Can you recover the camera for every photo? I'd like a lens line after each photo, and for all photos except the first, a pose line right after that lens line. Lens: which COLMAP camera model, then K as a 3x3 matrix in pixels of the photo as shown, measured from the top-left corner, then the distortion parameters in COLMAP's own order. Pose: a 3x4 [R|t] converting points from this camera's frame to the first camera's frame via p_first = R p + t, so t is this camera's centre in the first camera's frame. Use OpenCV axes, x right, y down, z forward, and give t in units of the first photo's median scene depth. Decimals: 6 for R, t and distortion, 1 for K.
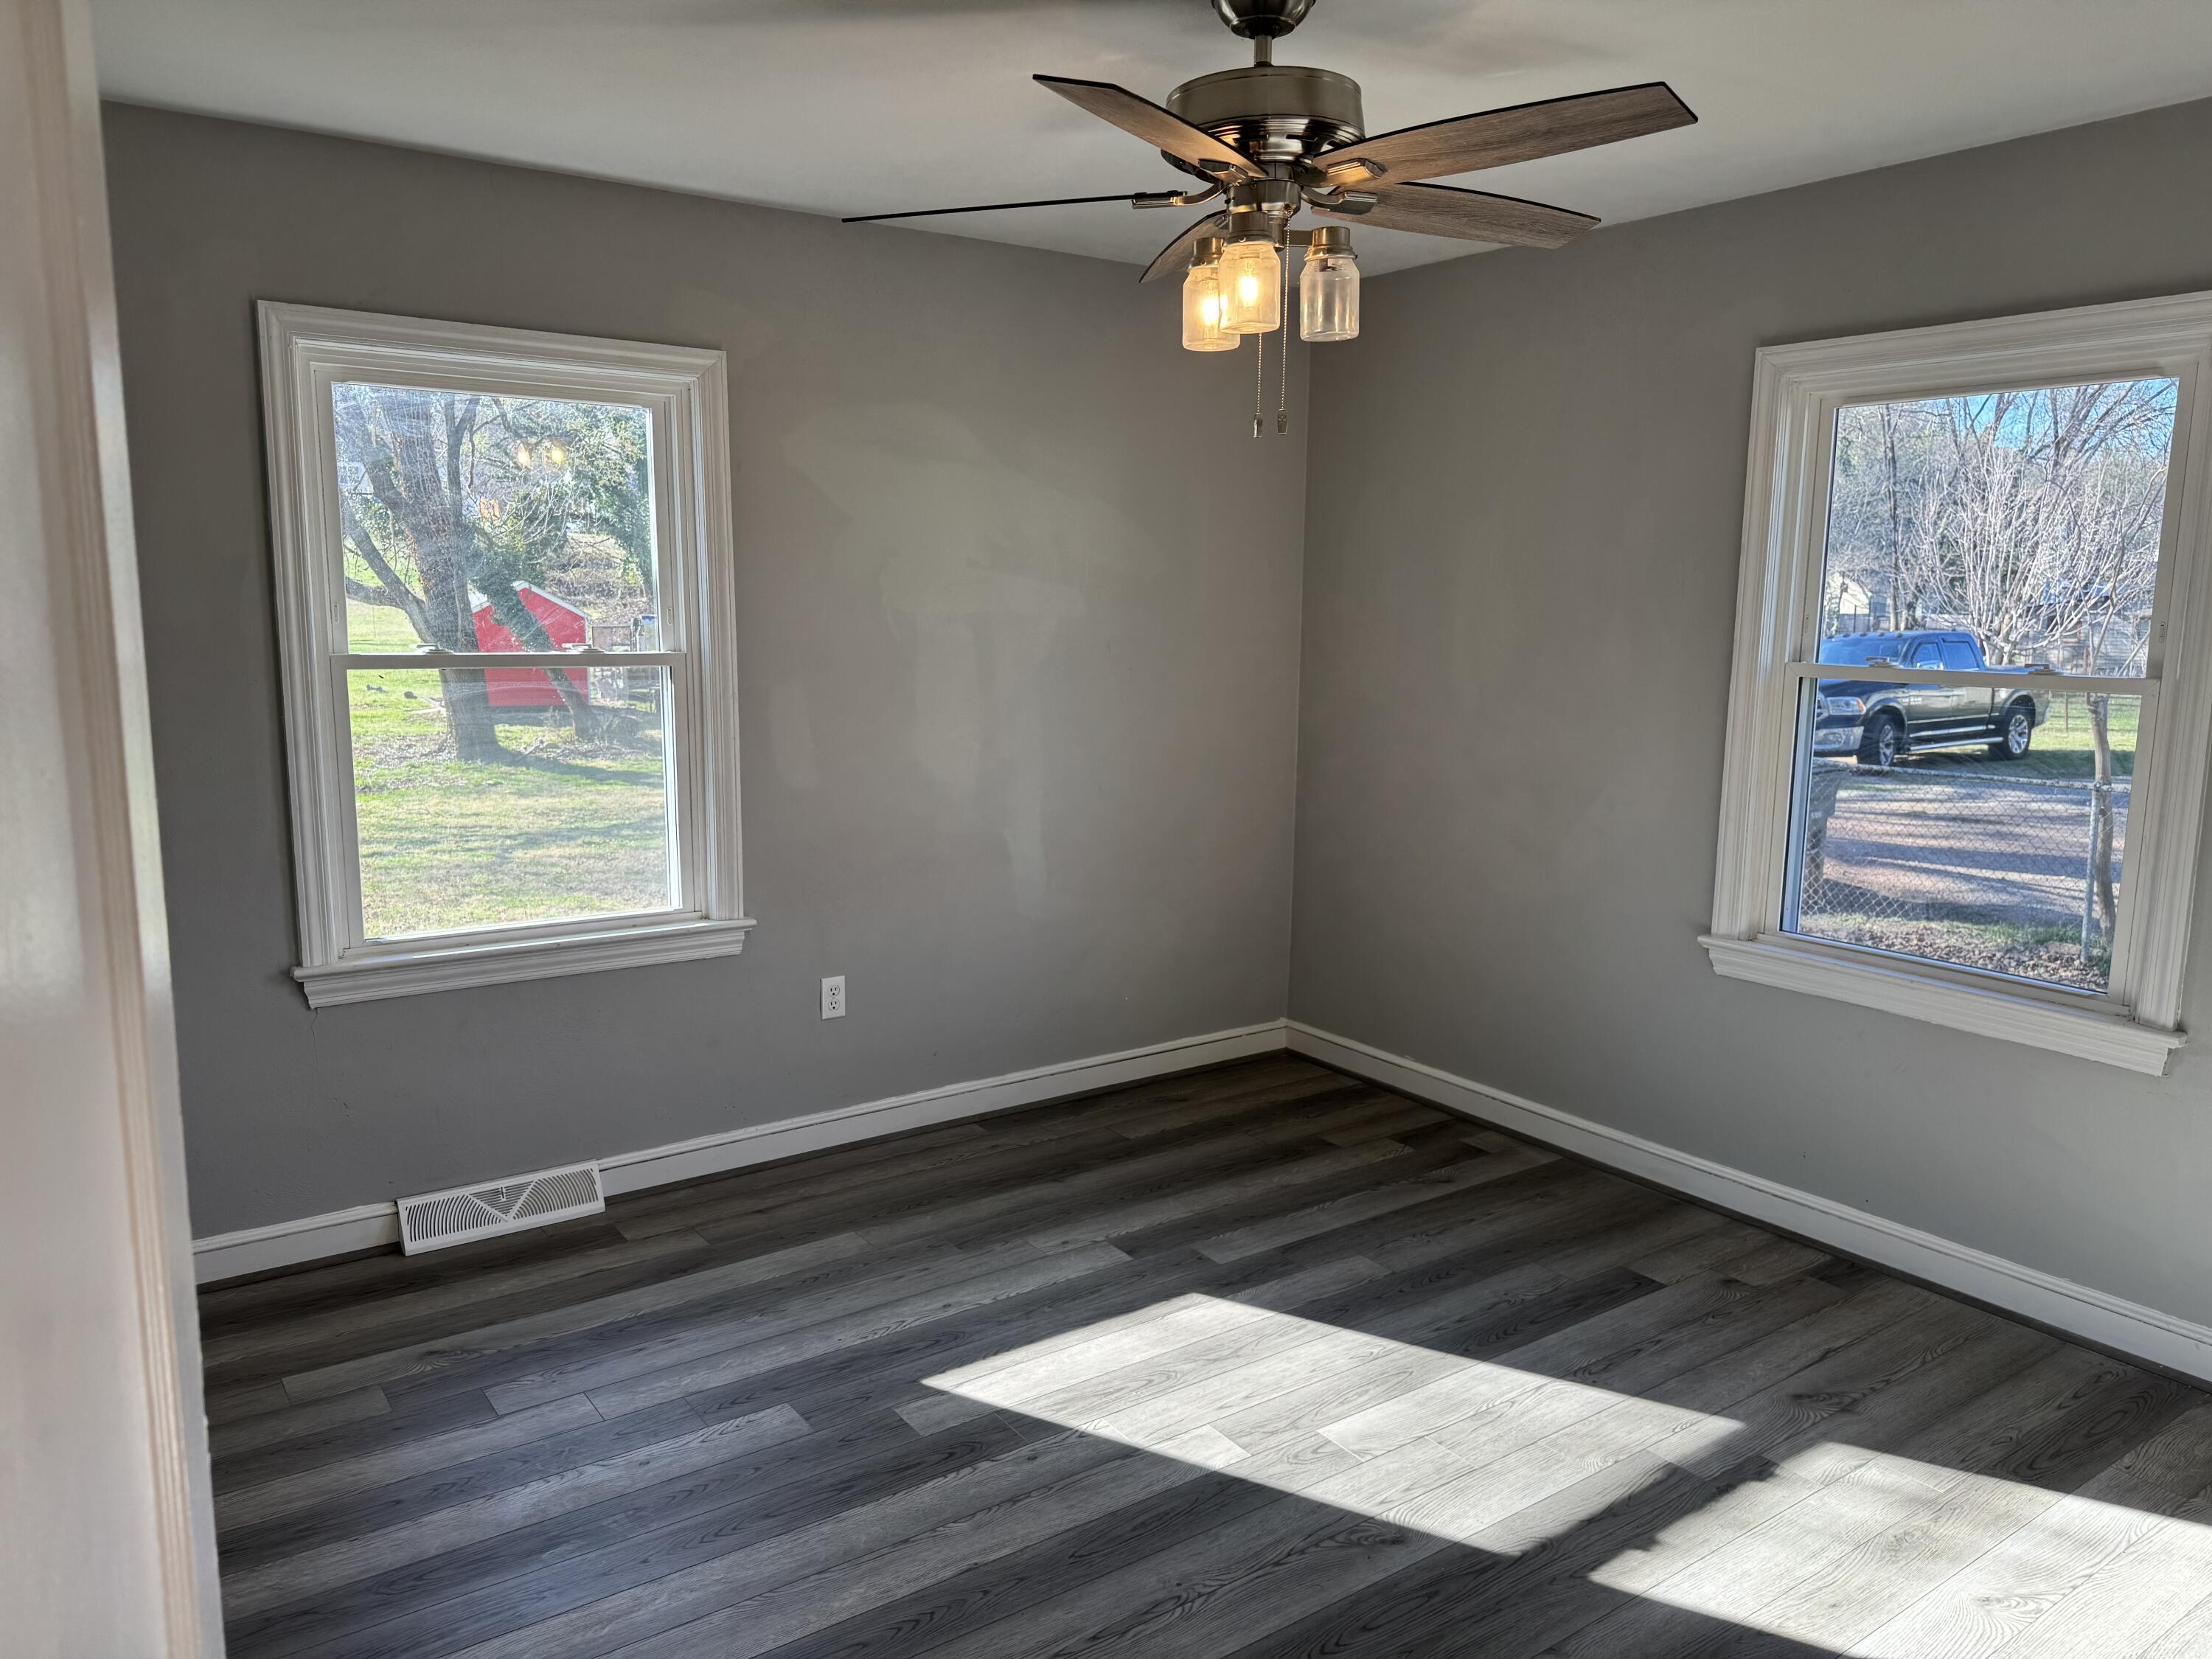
lens RADIAL K [[1565.7, 0, 1107.2], [0, 1565.7, 832.8], [0, 0, 1]] dist [0.076447, -0.078861]
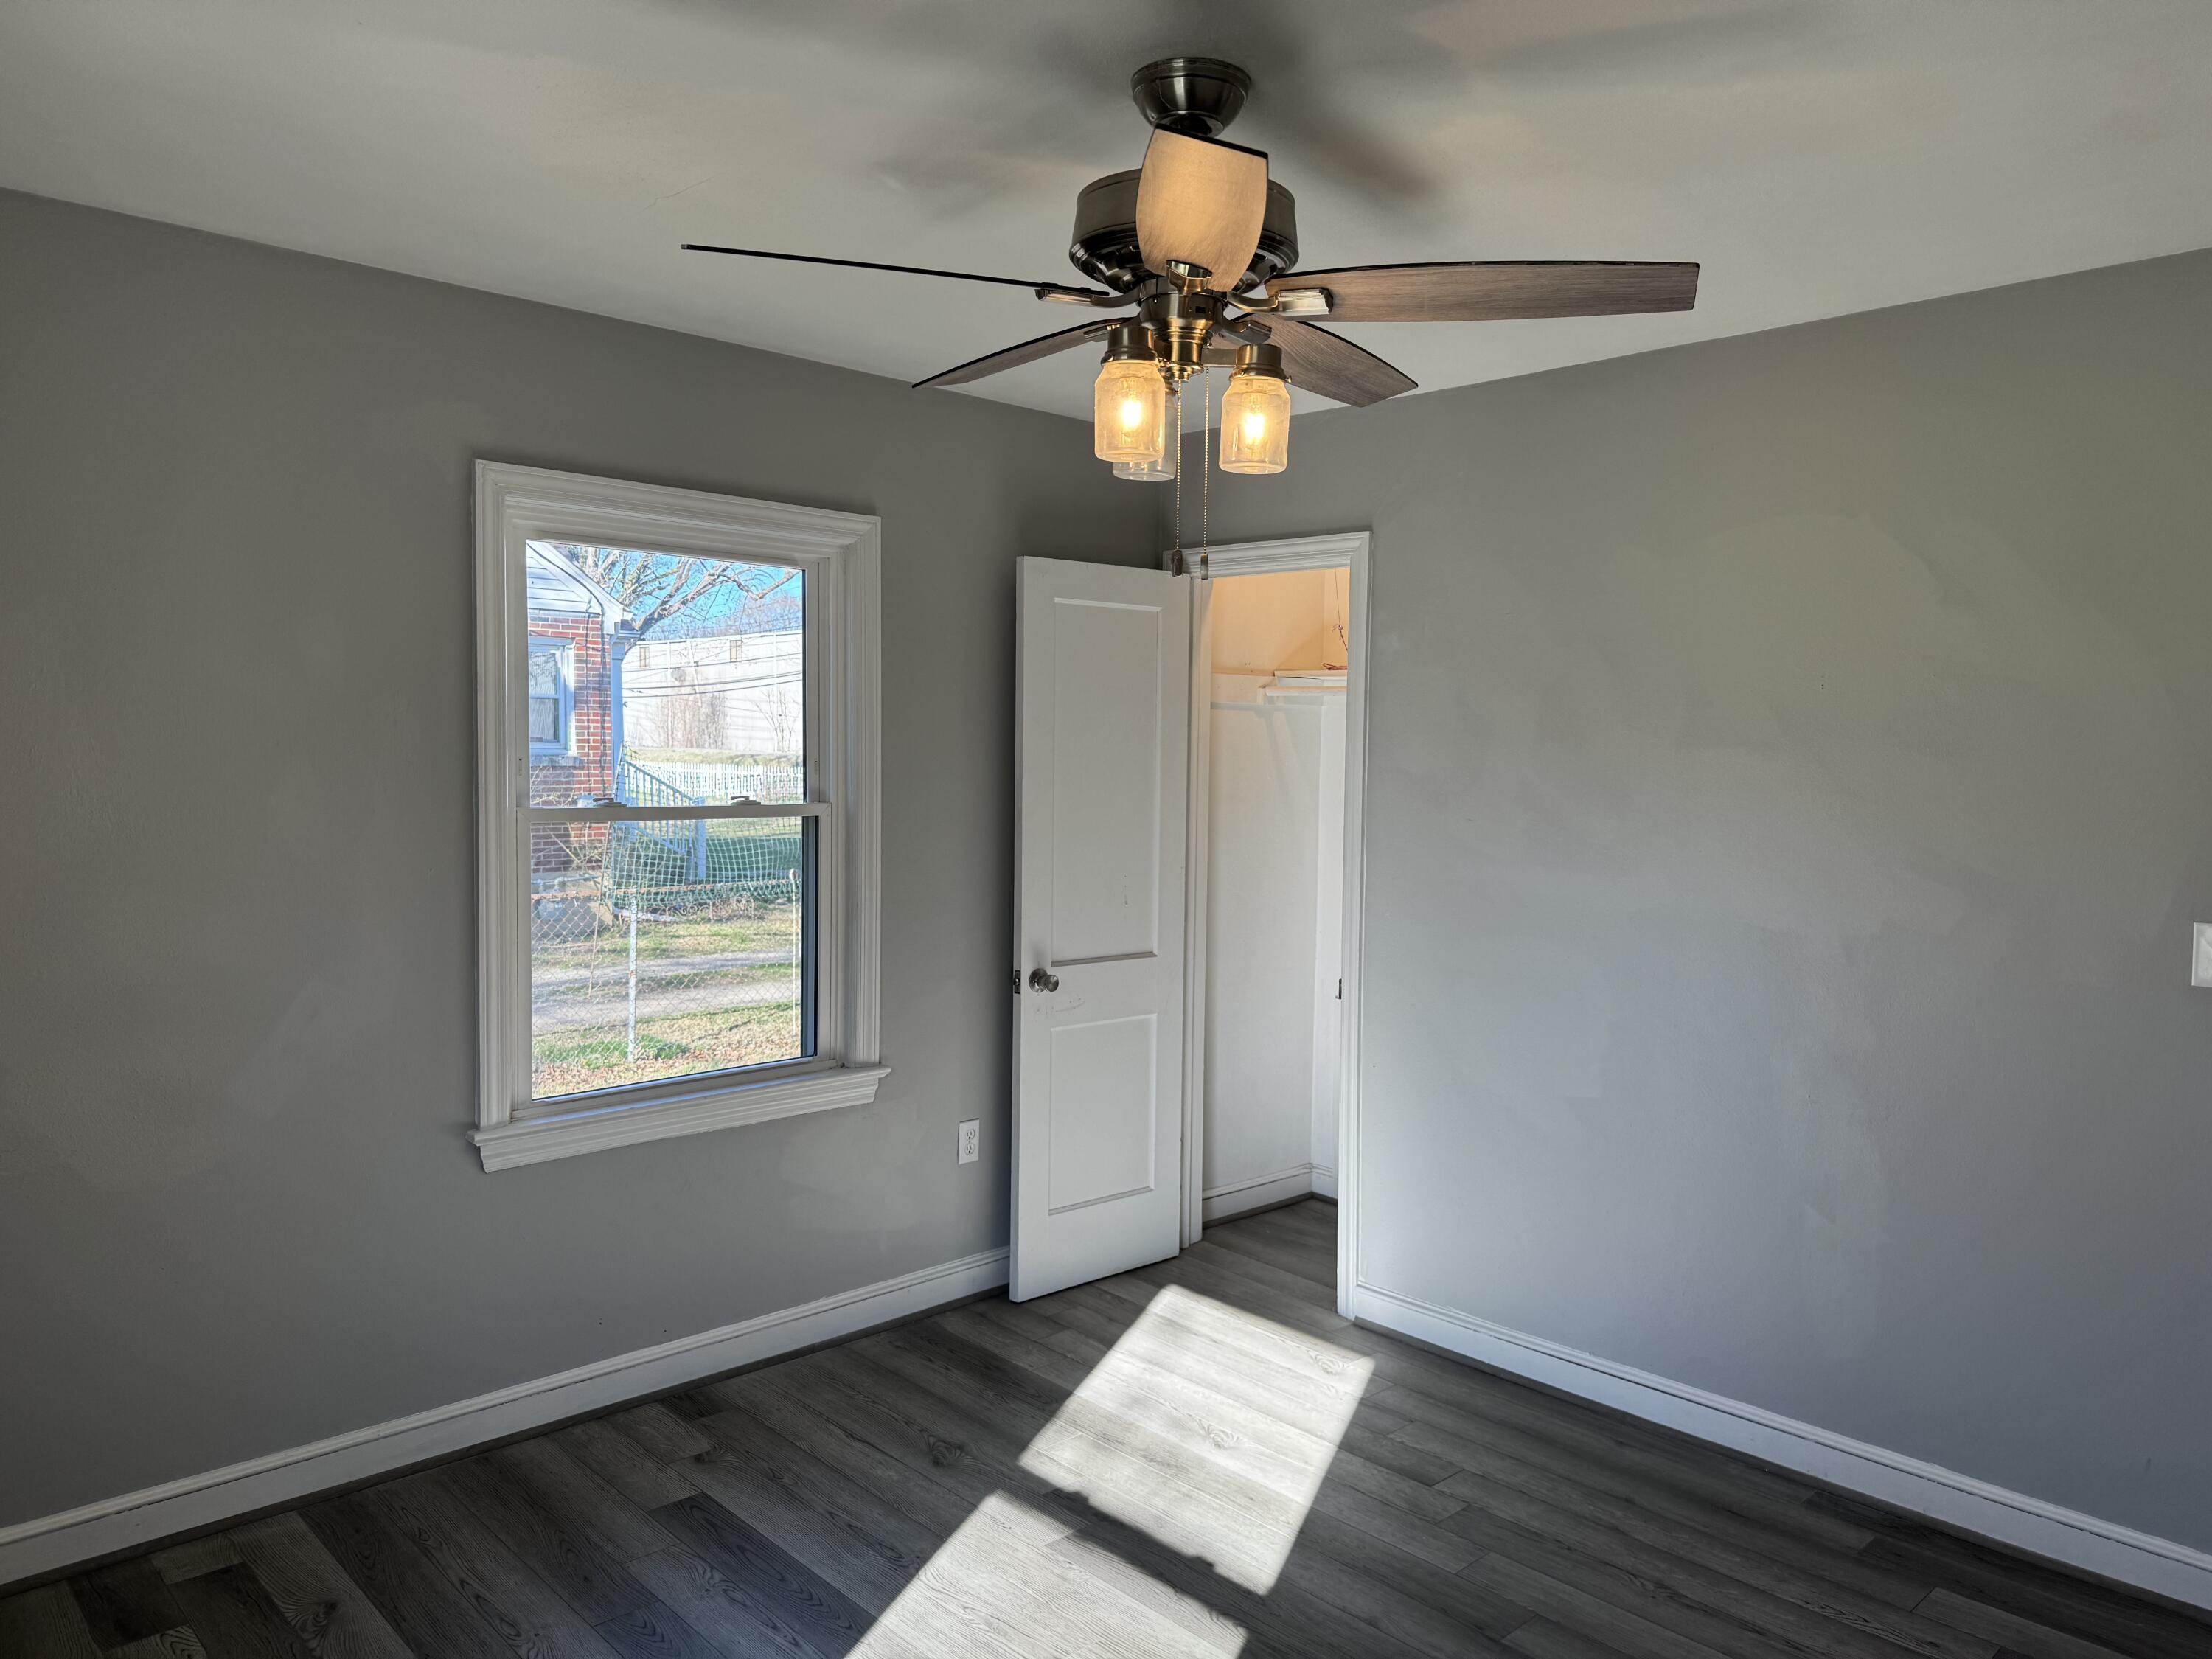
lens RADIAL K [[1565.7, 0, 1103.7], [0, 1565.7, 836.5], [0, 0, 1]] dist [0.076447, -0.078861]
pose [[-0.123715, -0.075754, 0.989422, -0.564135], [0.138360, 0.986025, 0.092795, -0.142122], [-0.982625, 0.148376, -0.111505, 0.847481]]
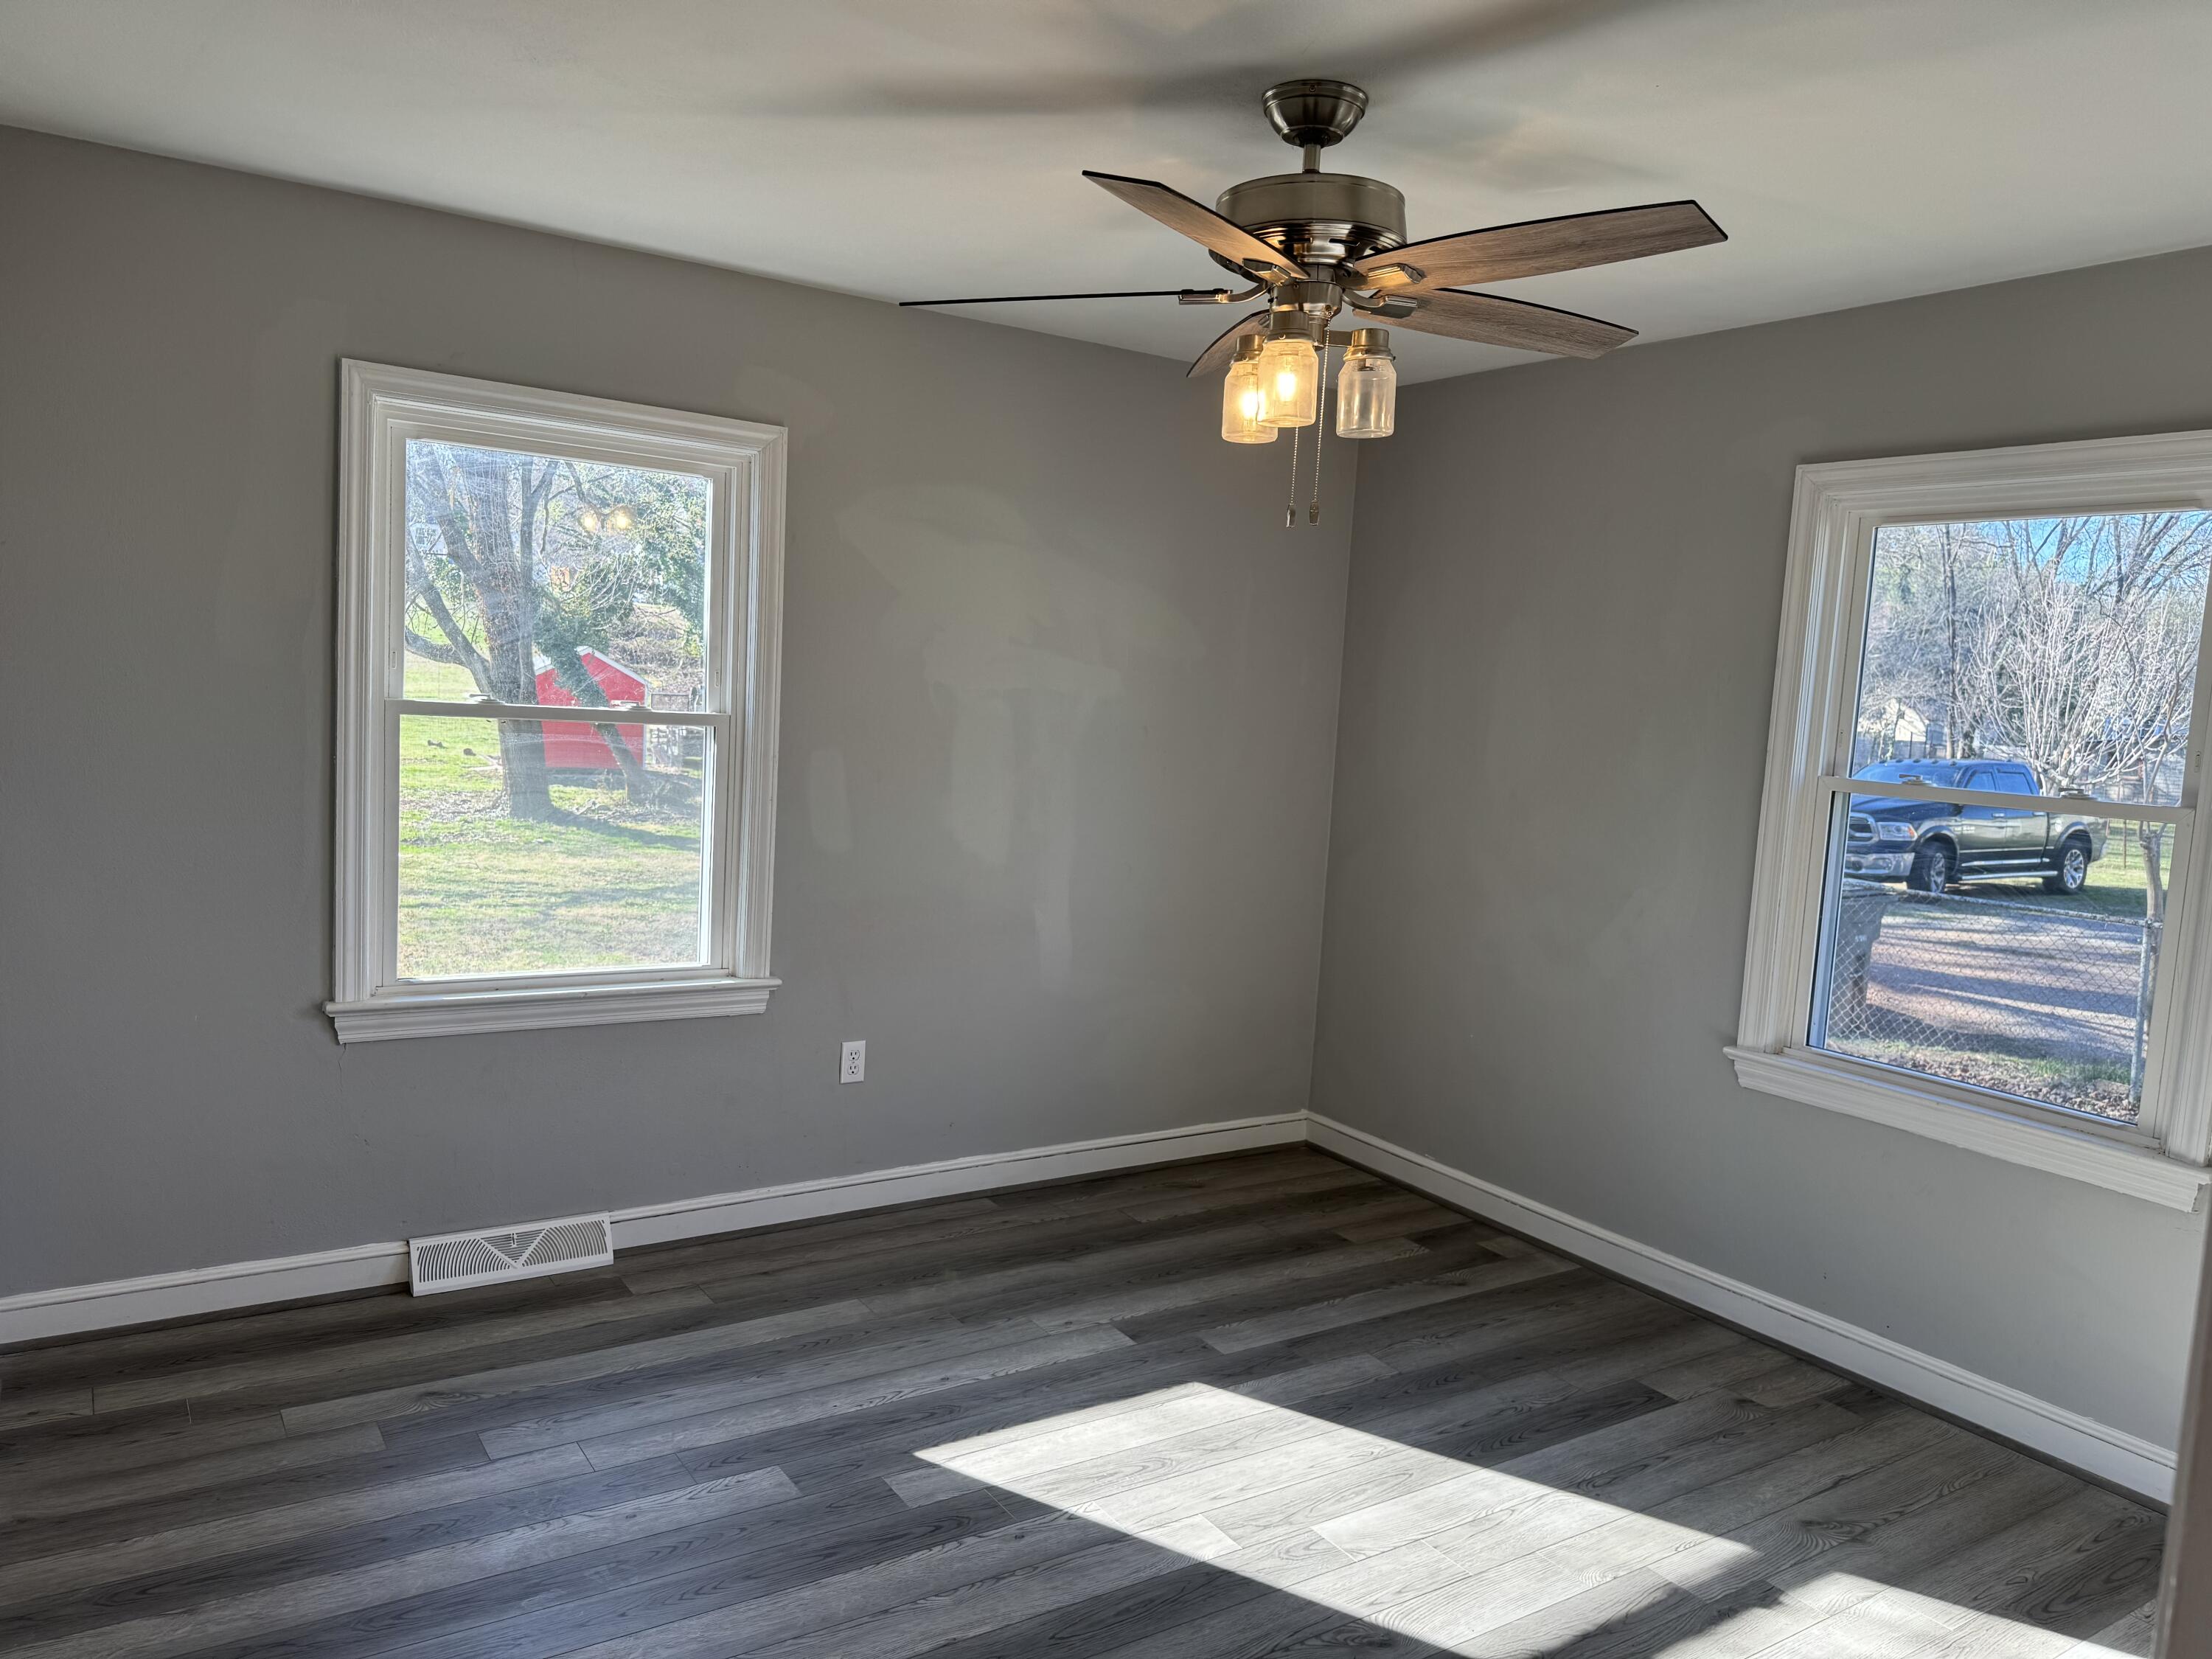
lens RADIAL K [[1565.7, 0, 1107.6], [0, 1565.7, 837.0], [0, 0, 1]] dist [0.076447, -0.078861]
pose [[0.998363, 0.049218, -0.029127, 0.012259], [-0.050735, 0.997260, -0.053840, 0.008241], [0.026397, 0.055230, 0.998125, -0.008677]]
